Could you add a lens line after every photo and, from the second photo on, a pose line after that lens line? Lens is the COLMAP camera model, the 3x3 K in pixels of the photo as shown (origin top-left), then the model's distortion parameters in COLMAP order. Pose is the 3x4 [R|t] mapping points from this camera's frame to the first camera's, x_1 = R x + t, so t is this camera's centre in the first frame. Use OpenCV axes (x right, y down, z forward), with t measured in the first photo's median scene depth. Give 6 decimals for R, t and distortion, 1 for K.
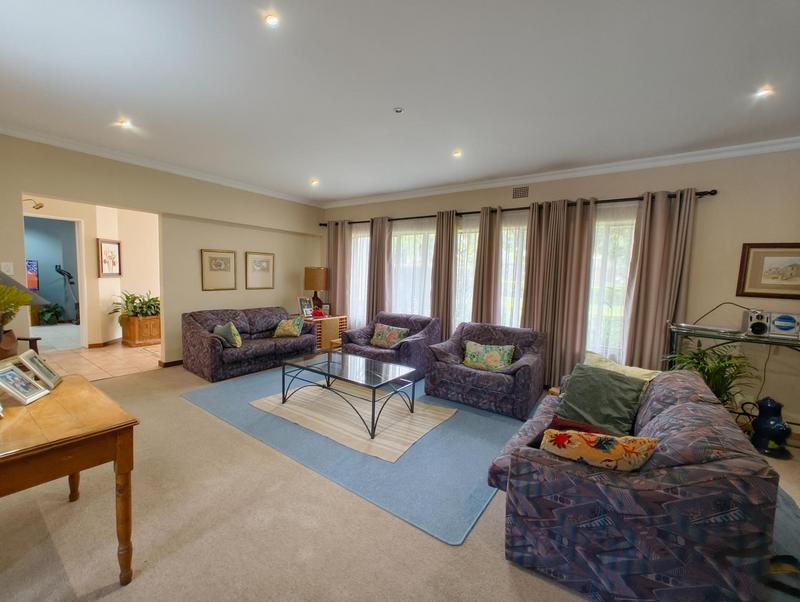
lens RADIAL K [[329.6, 0, 400.3], [0, 329.6, 302.3], [0, 0, 1]] dist [-0.008034, 0.001854]
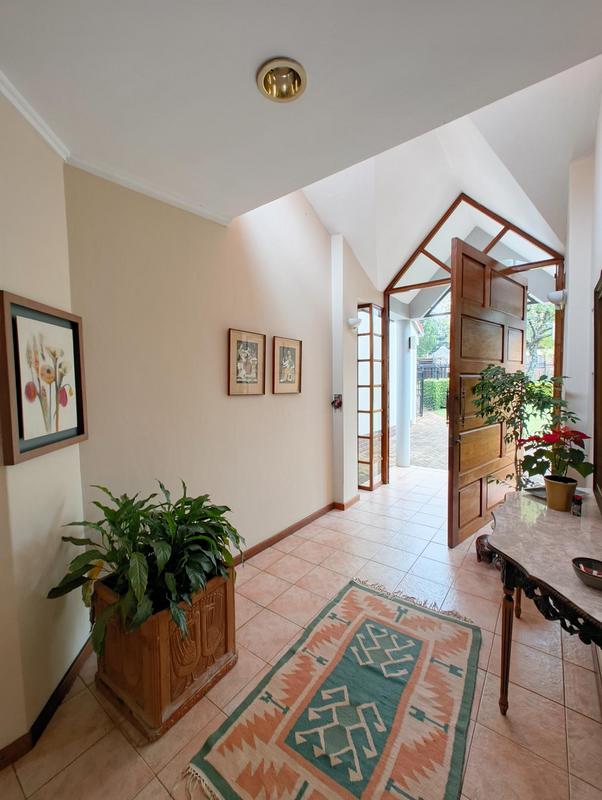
lens RADIAL K [[329.6, 0, 300.1], [0, 329.6, 398.1], [0, 0, 1]] dist [-0.008034, 0.001854]
pose [[0.998833, -0.041755, -0.024257, -0.662956], [0.041243, 0.998923, -0.021252, -0.102111], [0.025118, 0.020227, 0.999480, 0.725803]]
